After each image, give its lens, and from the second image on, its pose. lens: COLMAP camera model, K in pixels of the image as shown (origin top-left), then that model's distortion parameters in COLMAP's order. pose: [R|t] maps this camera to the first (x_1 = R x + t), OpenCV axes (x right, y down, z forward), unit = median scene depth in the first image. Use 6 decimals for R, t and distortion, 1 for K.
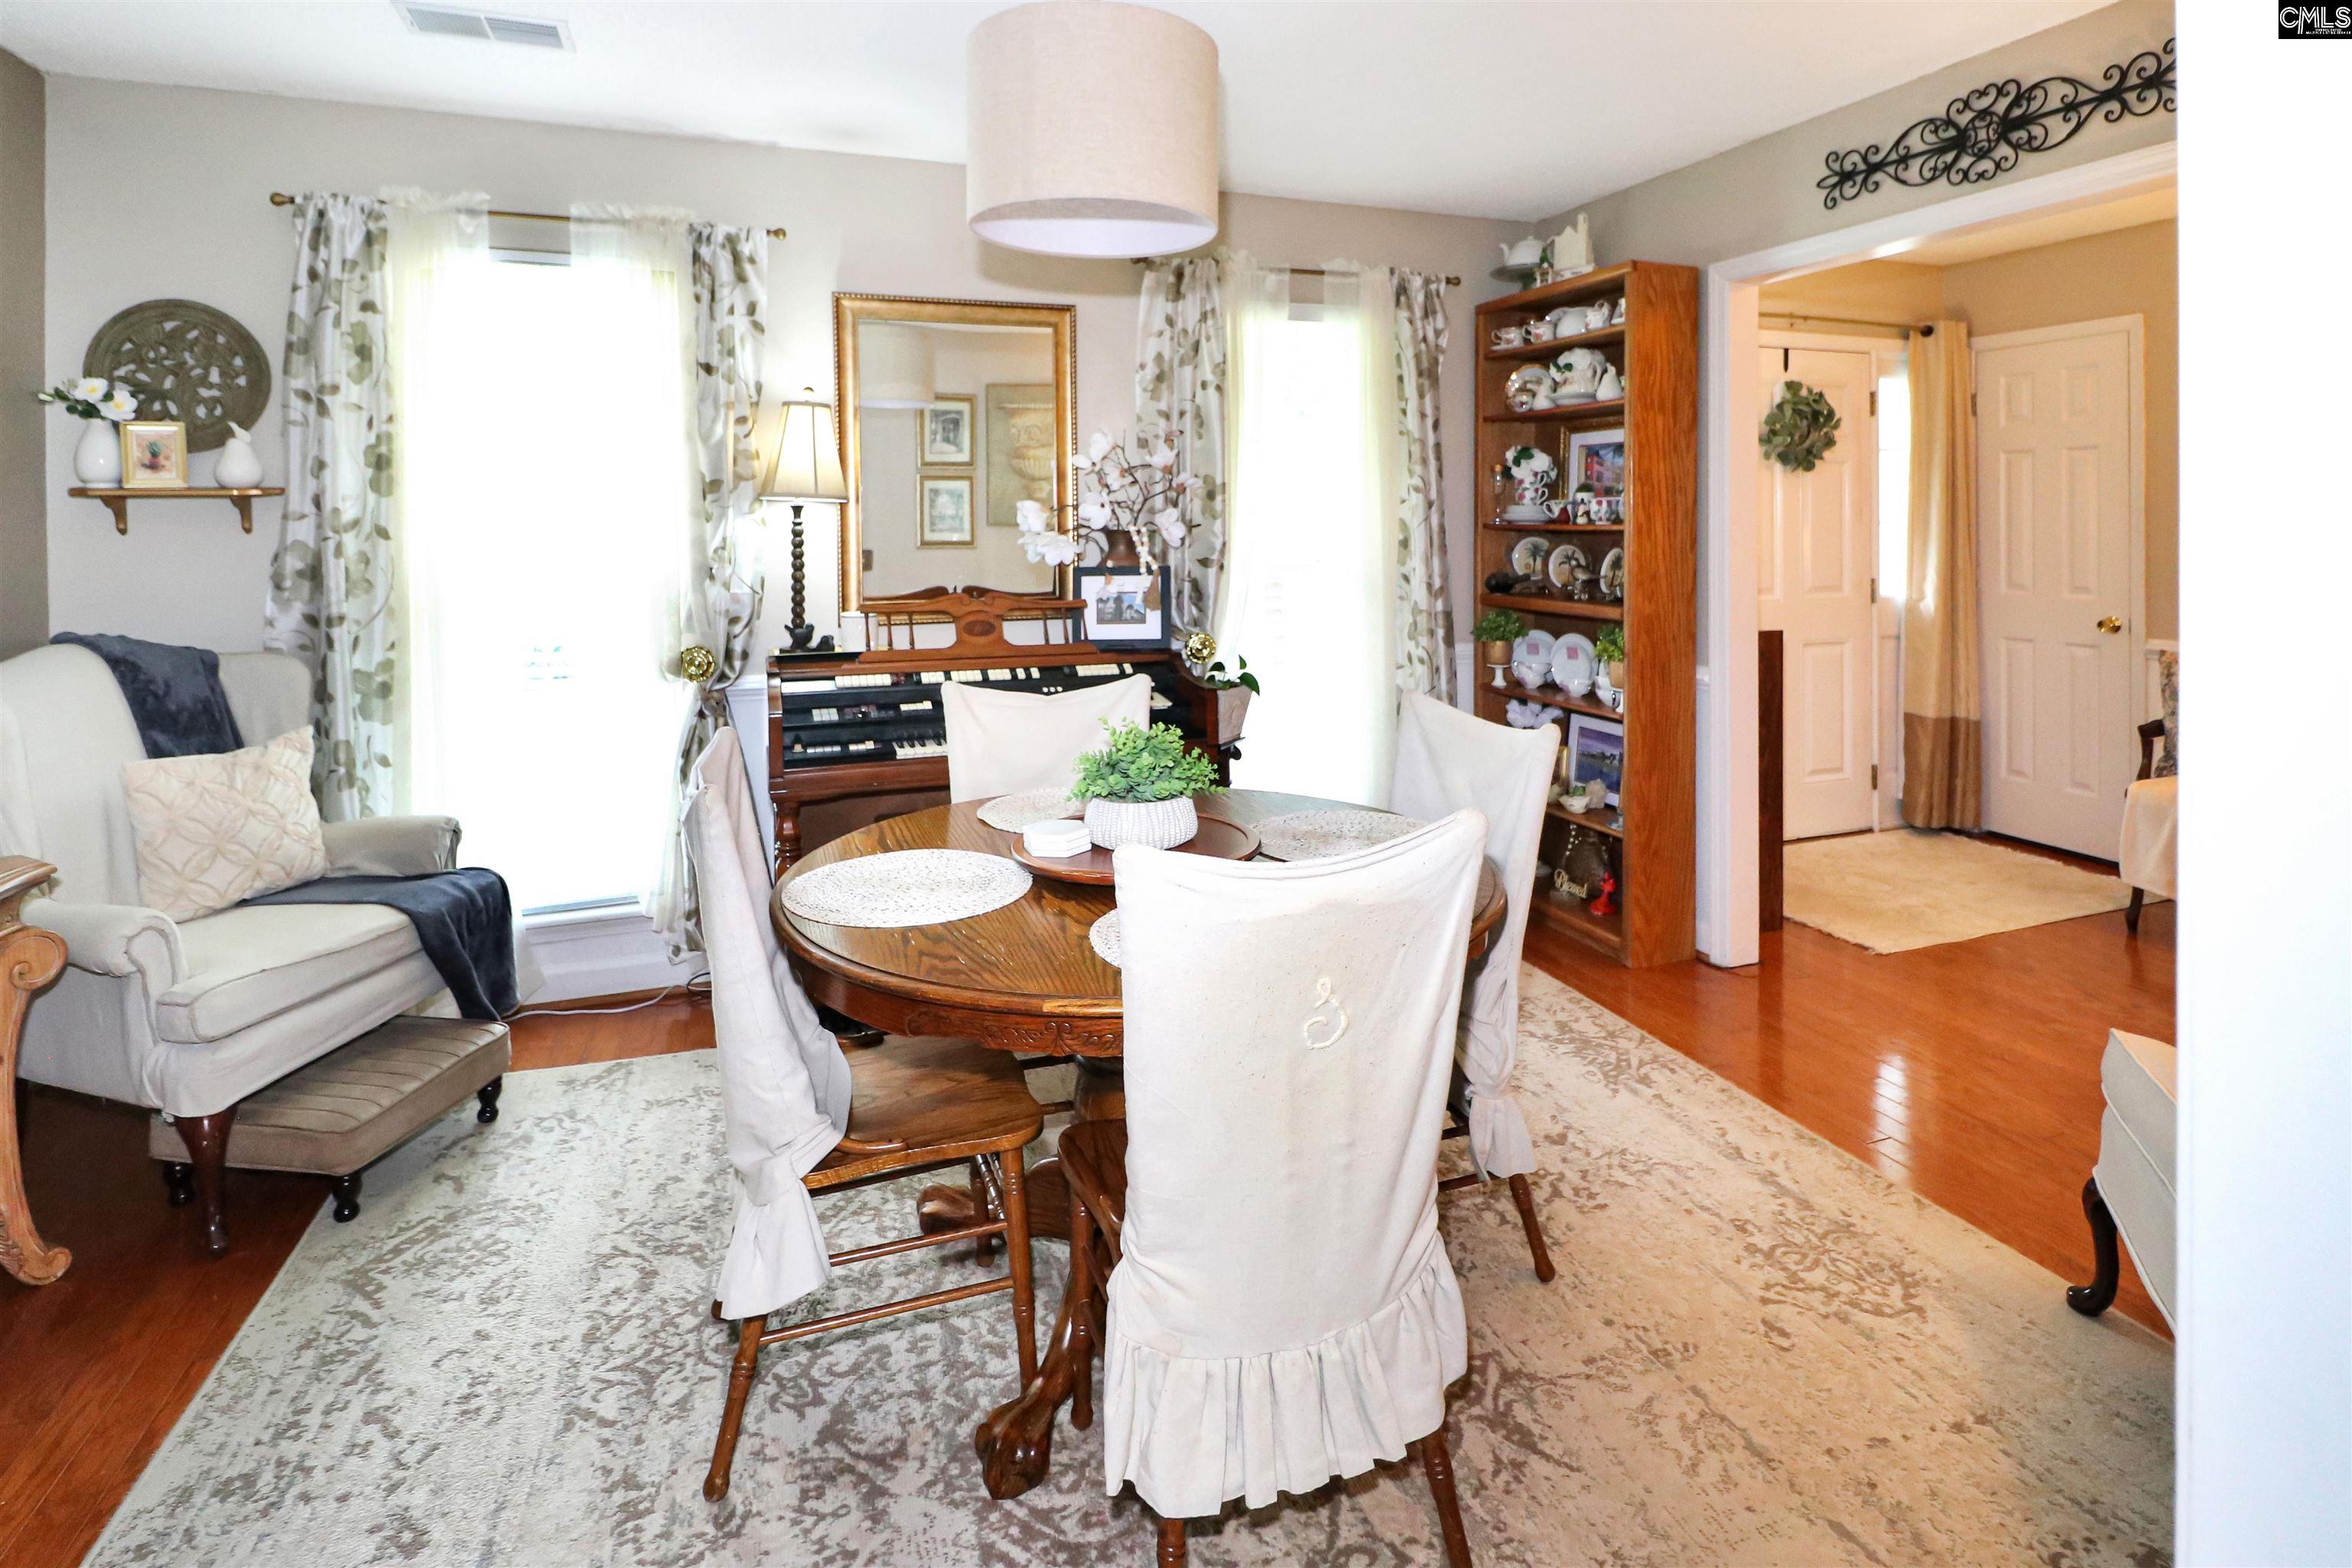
lens RADIAL K [[1145.2, 0, 1176.0], [0, 1145.2, 784.0], [0, 0, 1]] dist [-0.002528, -0.000628]
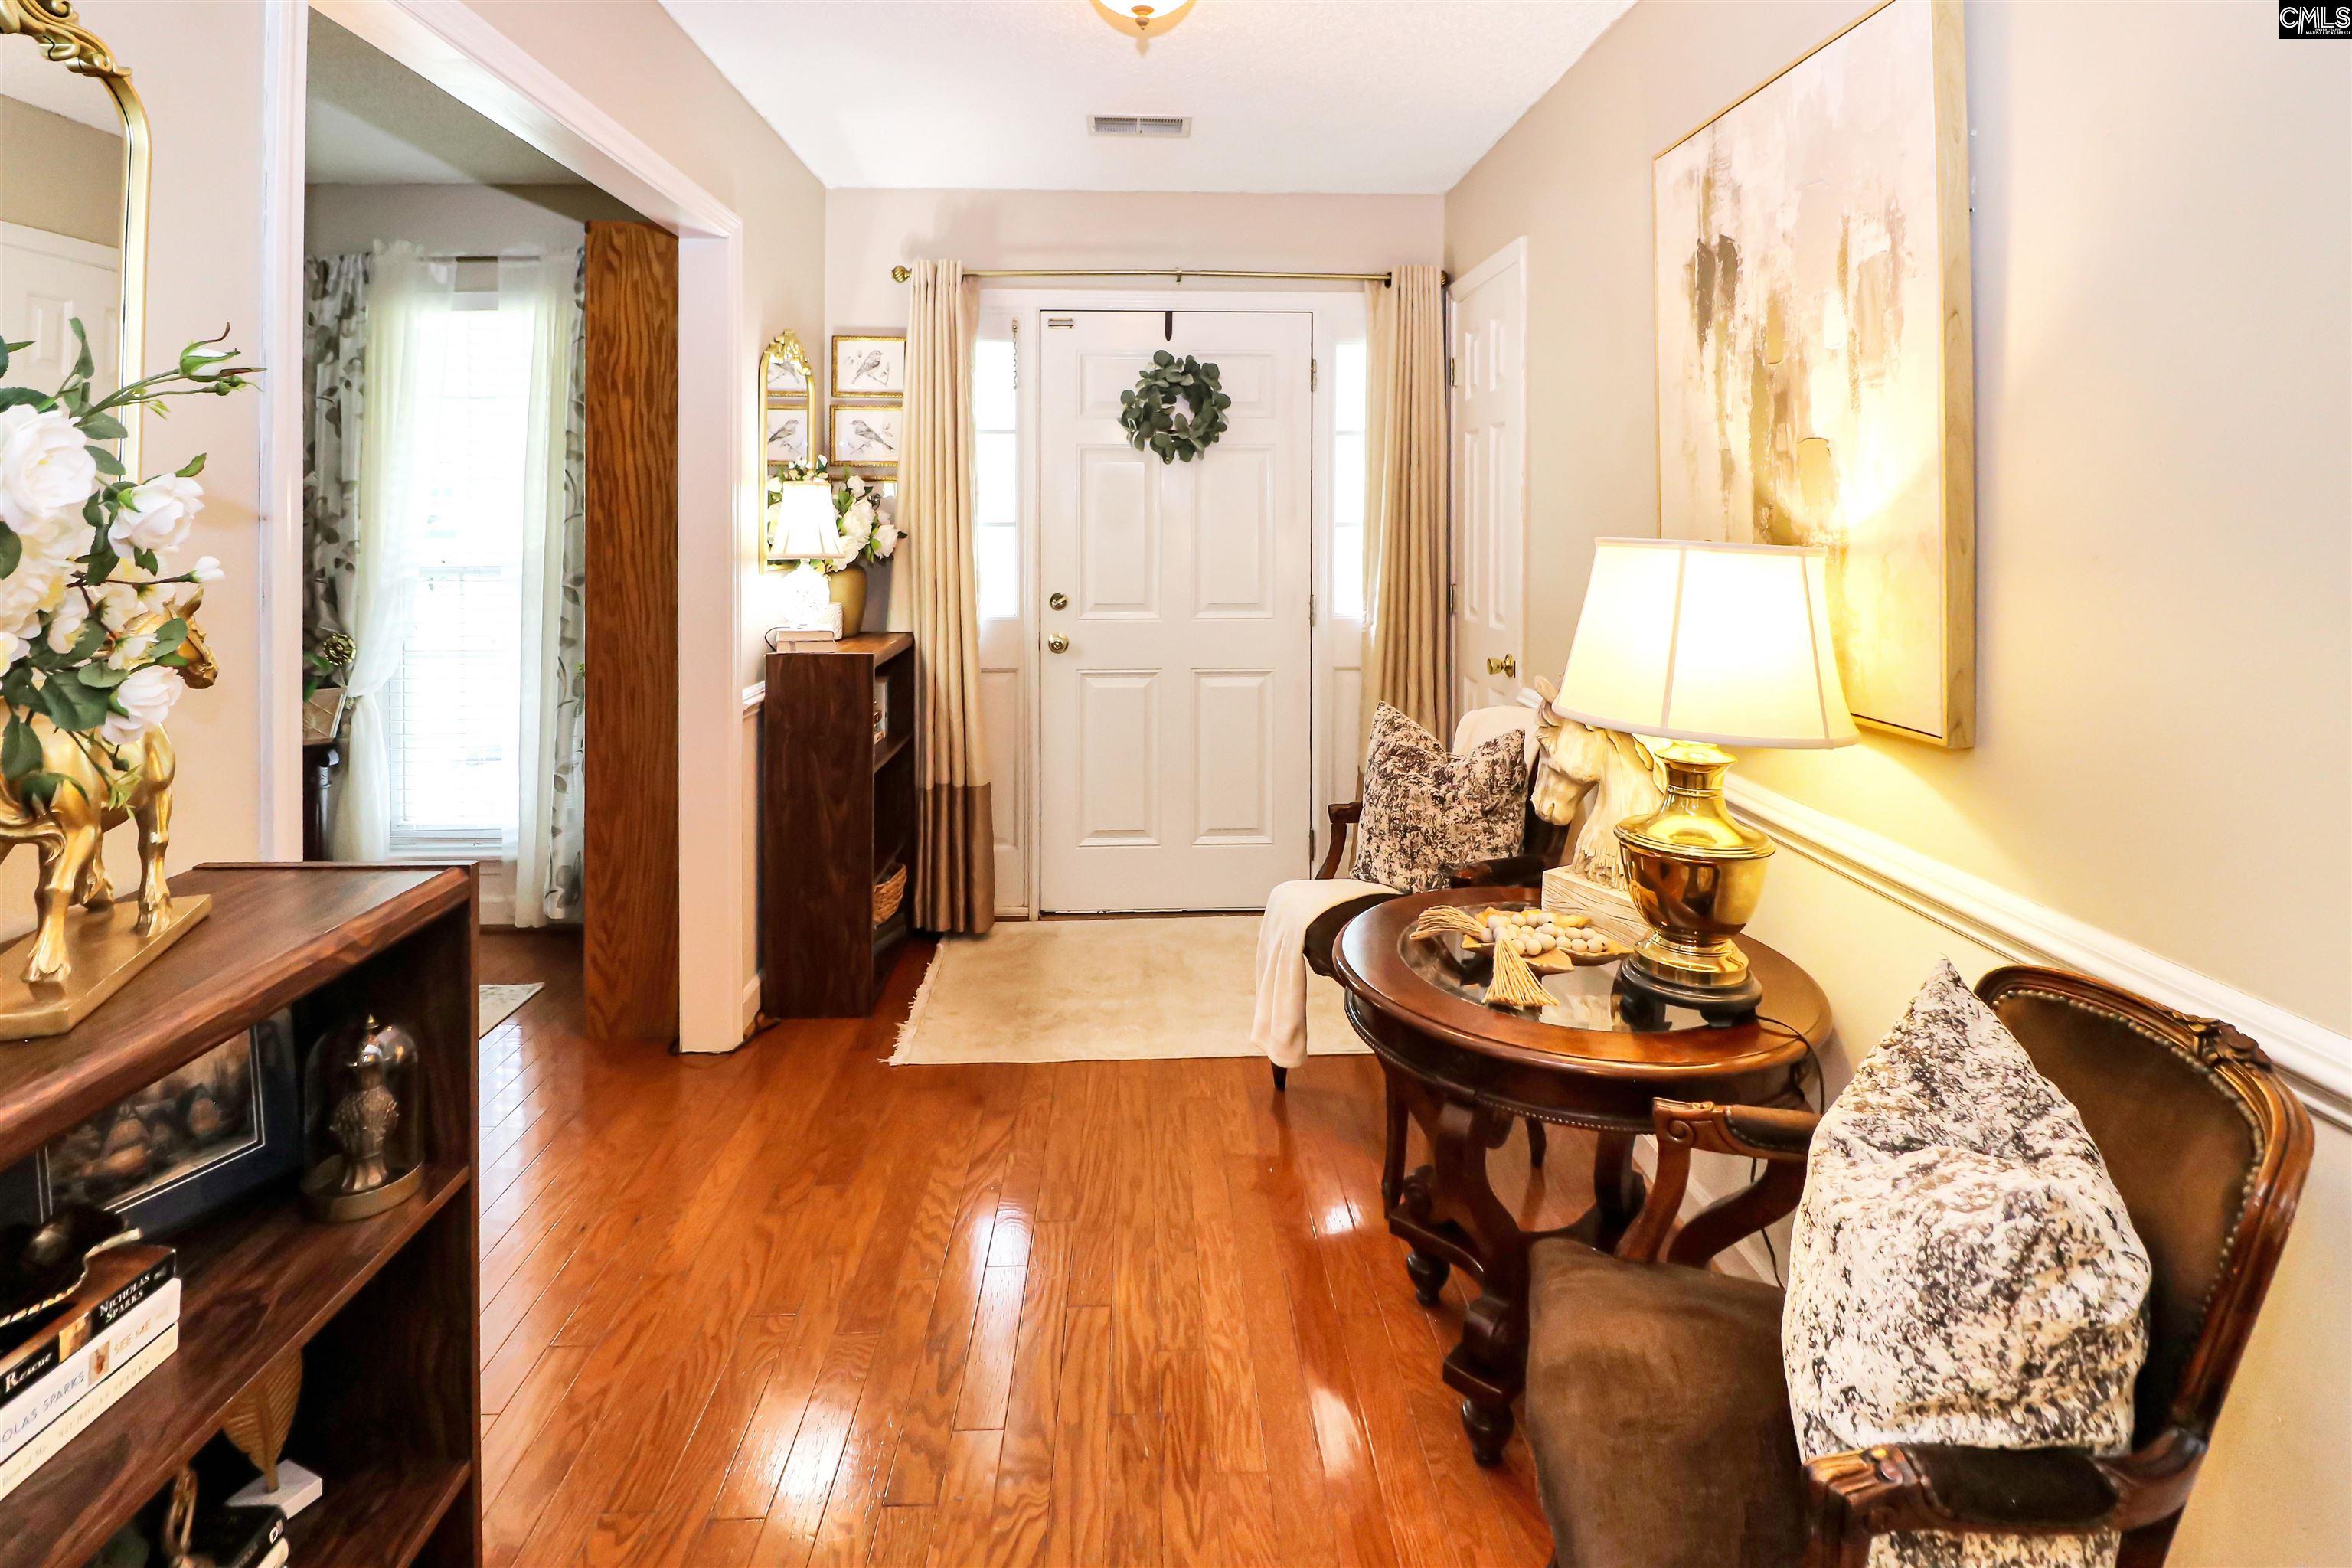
lens RADIAL K [[1145.2, 0, 1176.0], [0, 1145.2, 784.0], [0, 0, 1]] dist [-0.002528, -0.000628]
pose [[0.956357, 0.063628, -0.285190, 0.955710], [-0.065015, 0.997874, 0.004611, -0.057640], [0.284877, 0.014132, 0.958460, 0.266502]]
